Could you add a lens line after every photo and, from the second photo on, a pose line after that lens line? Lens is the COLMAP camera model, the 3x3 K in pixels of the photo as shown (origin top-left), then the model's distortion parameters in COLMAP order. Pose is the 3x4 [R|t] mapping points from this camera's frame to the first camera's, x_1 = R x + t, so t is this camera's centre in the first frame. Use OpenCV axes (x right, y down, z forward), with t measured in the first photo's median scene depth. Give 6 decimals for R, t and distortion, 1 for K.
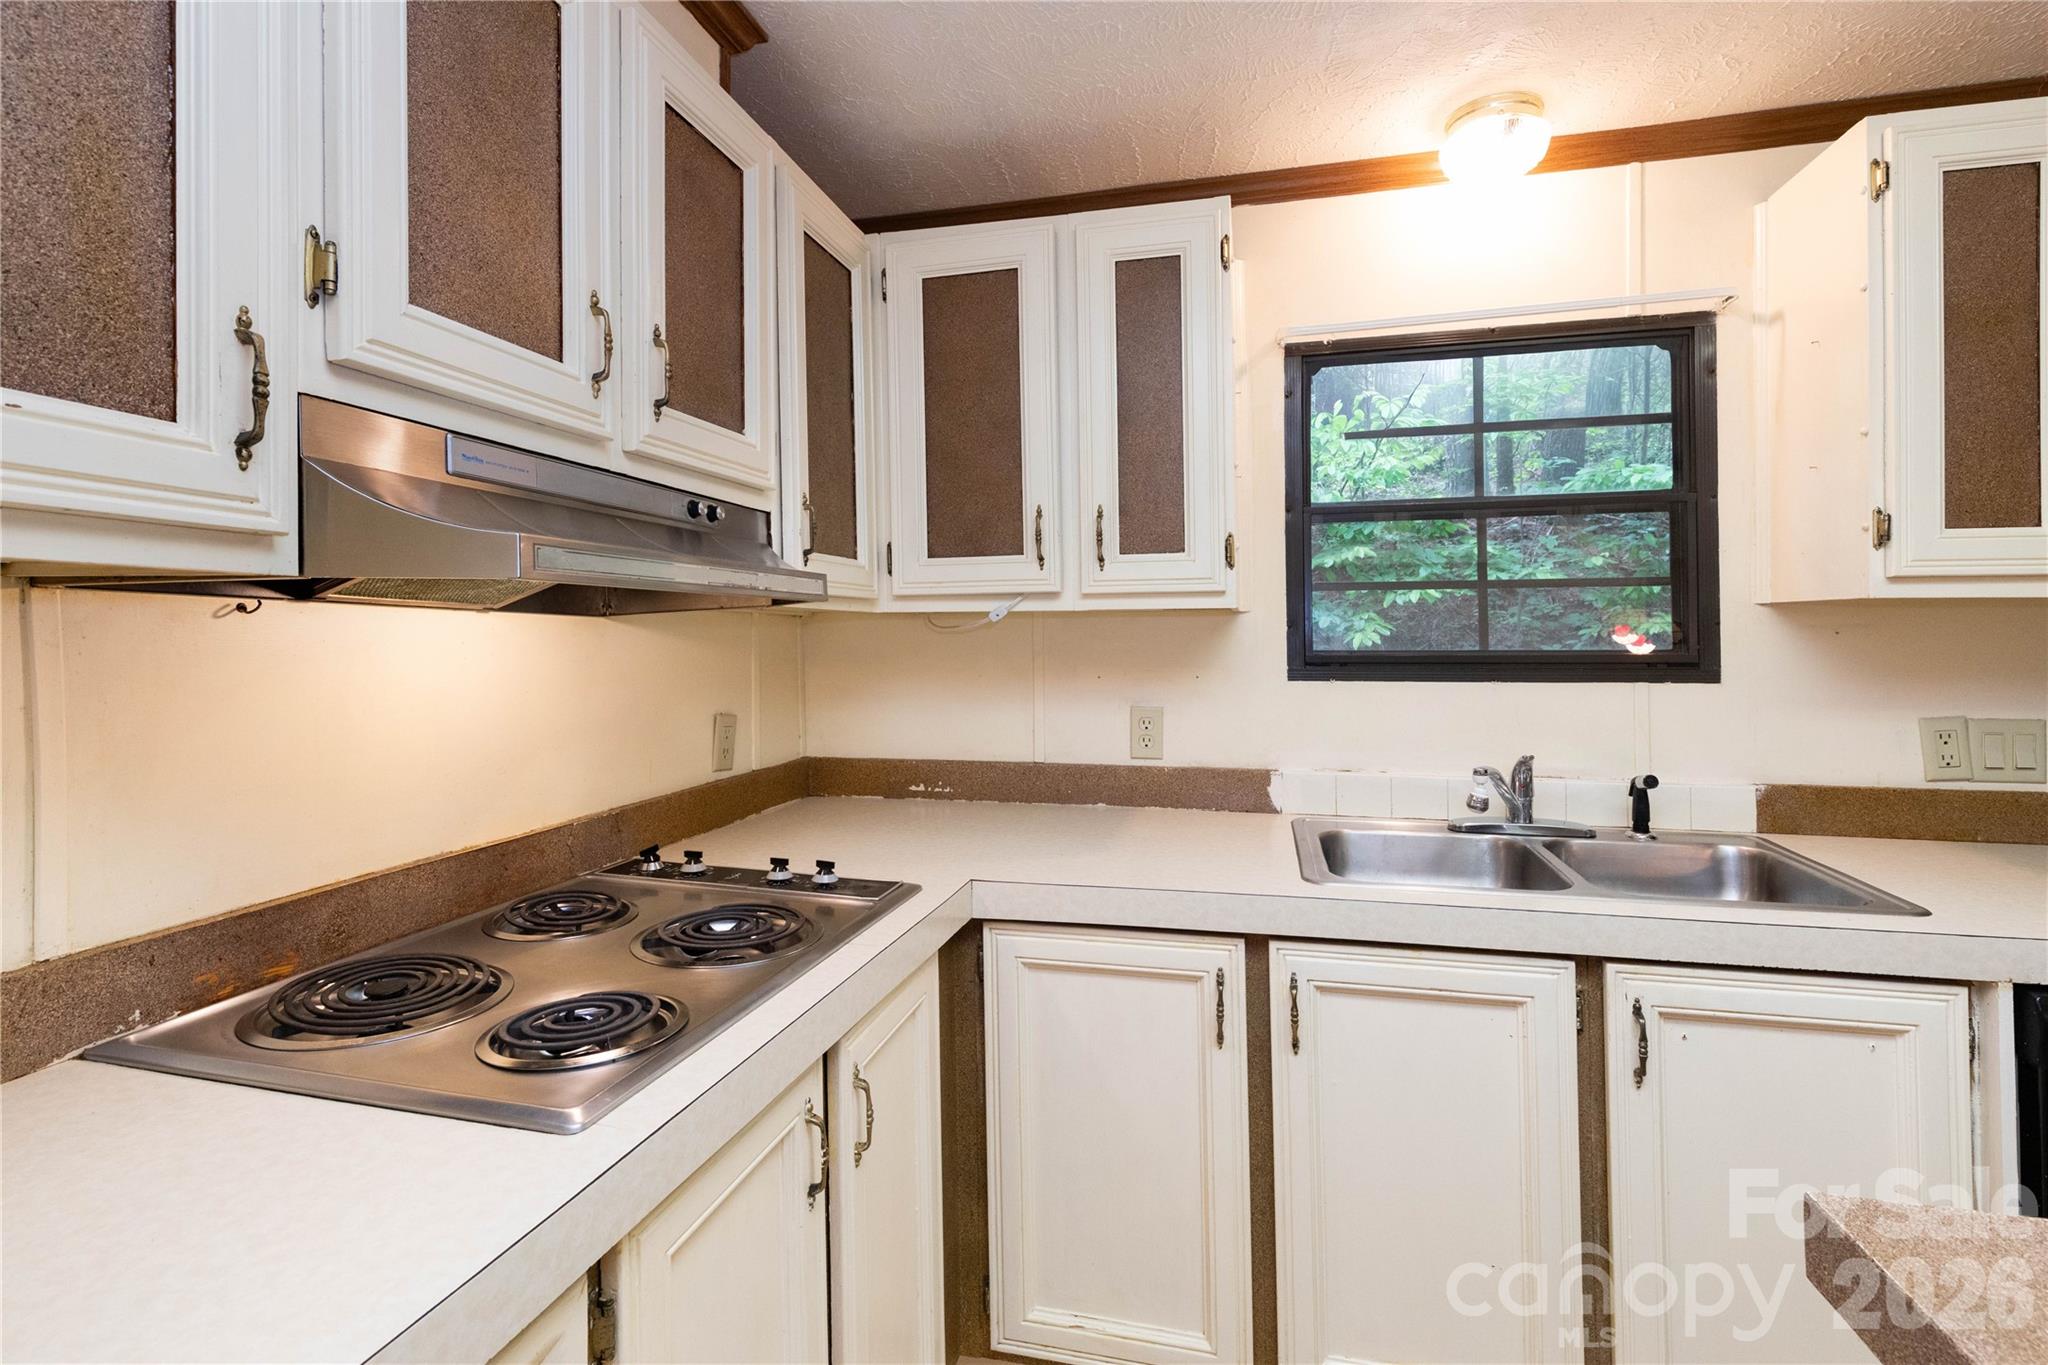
lens RADIAL K [[948.9, 0, 1018.1], [0, 948.9, 628.9], [0, 0, 1]] dist [-0.001415, -0.000050]
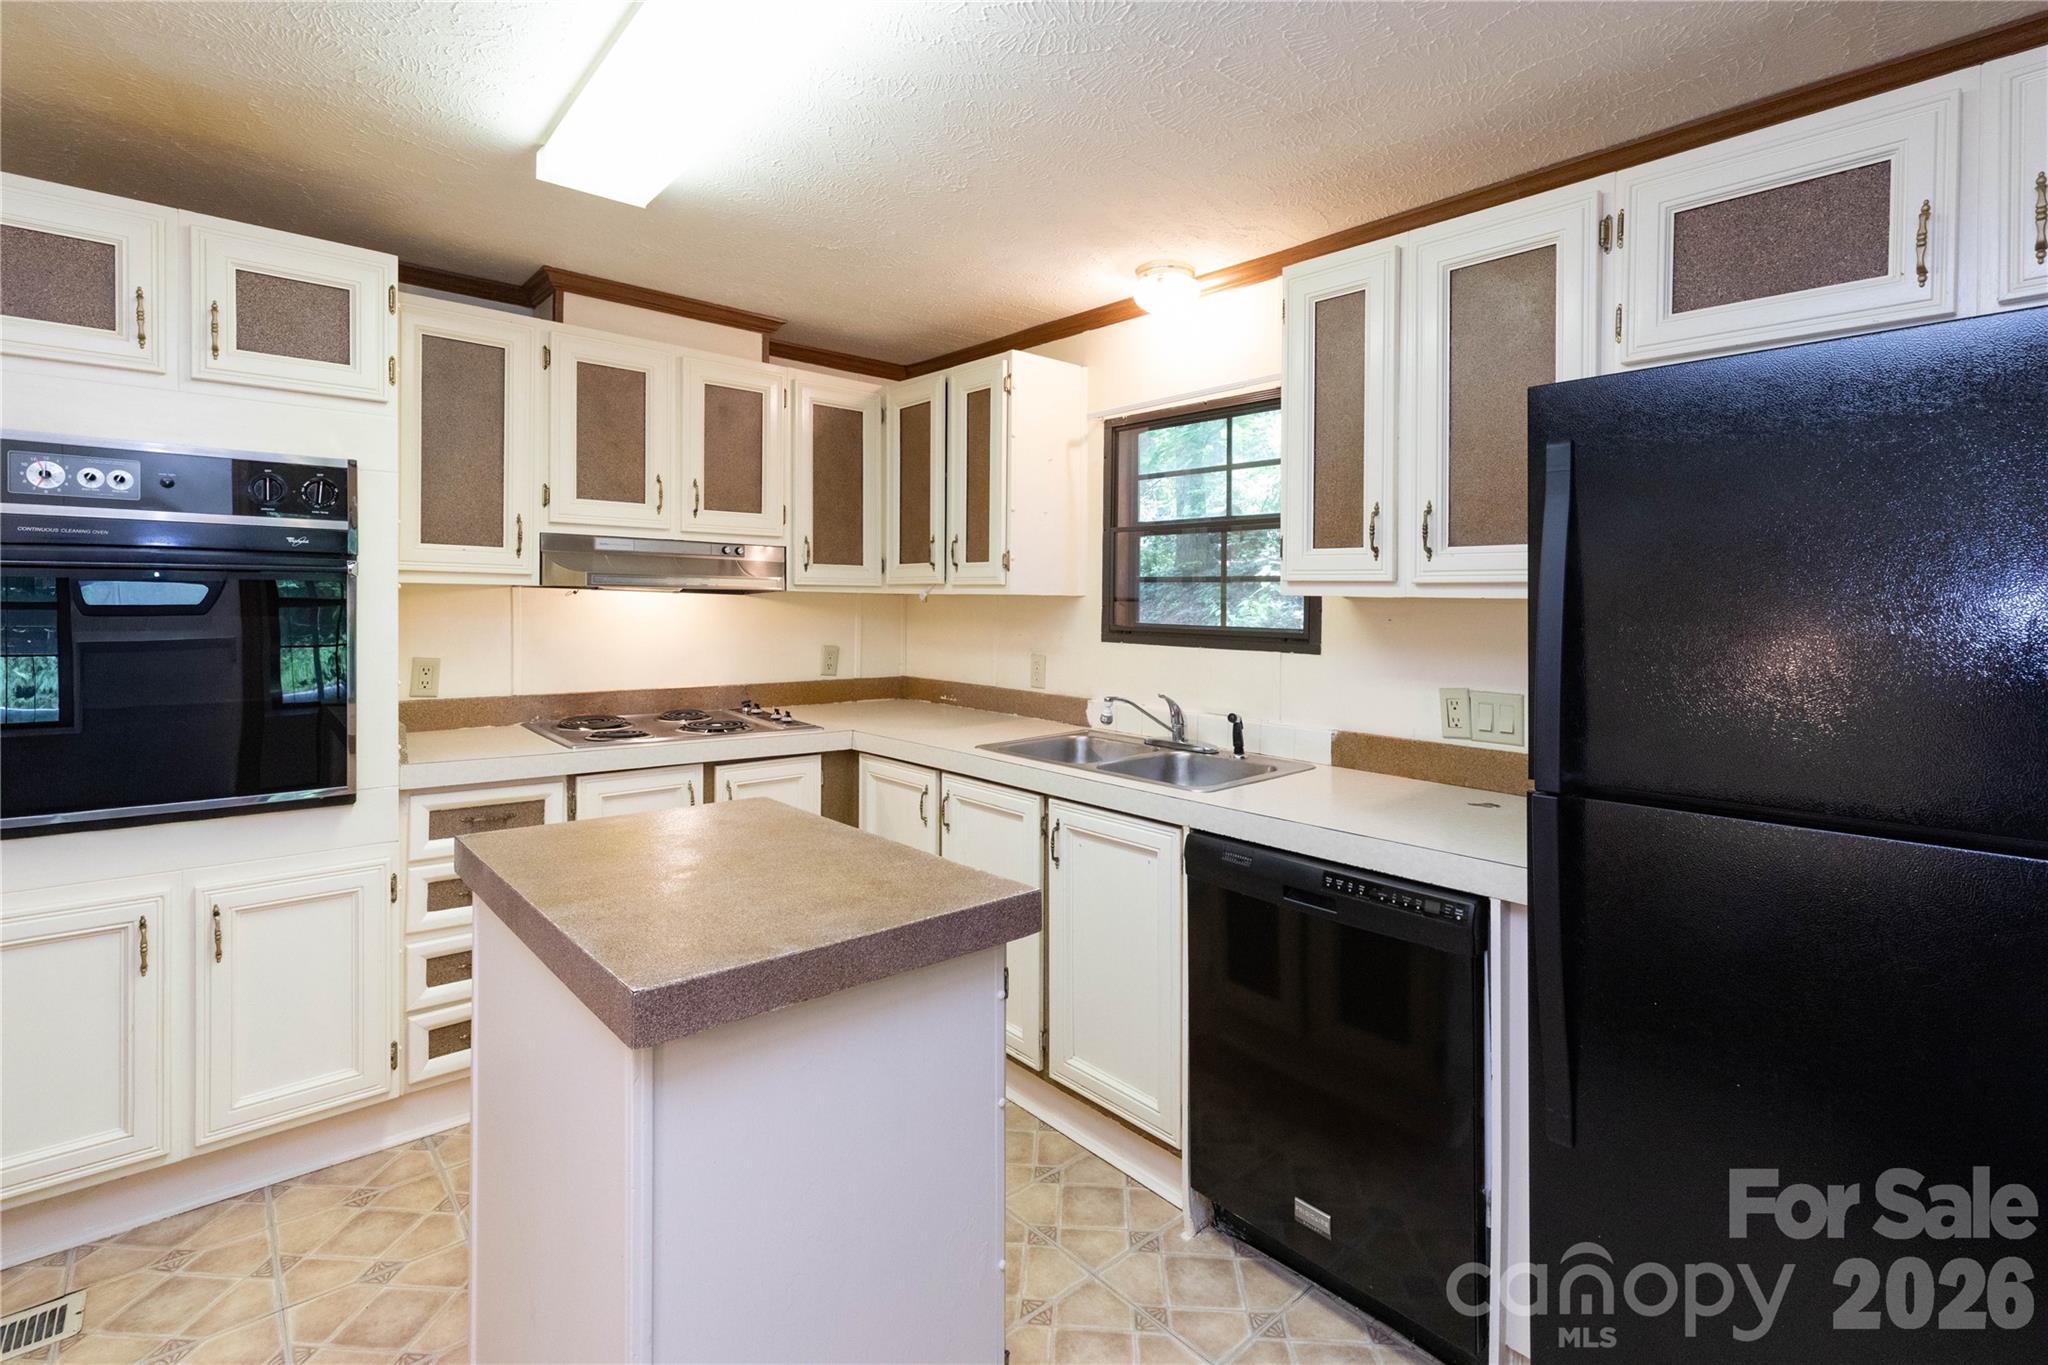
lens RADIAL K [[948.9, 0, 1018.1], [0, 948.9, 628.9], [0, 0, 1]] dist [-0.001415, -0.000050]
pose [[0.816216, 0.034933, -0.576690, 1.180032], [-0.015488, 0.999135, 0.038602, -0.026221], [0.577539, -0.022576, 0.816051, -0.363932]]
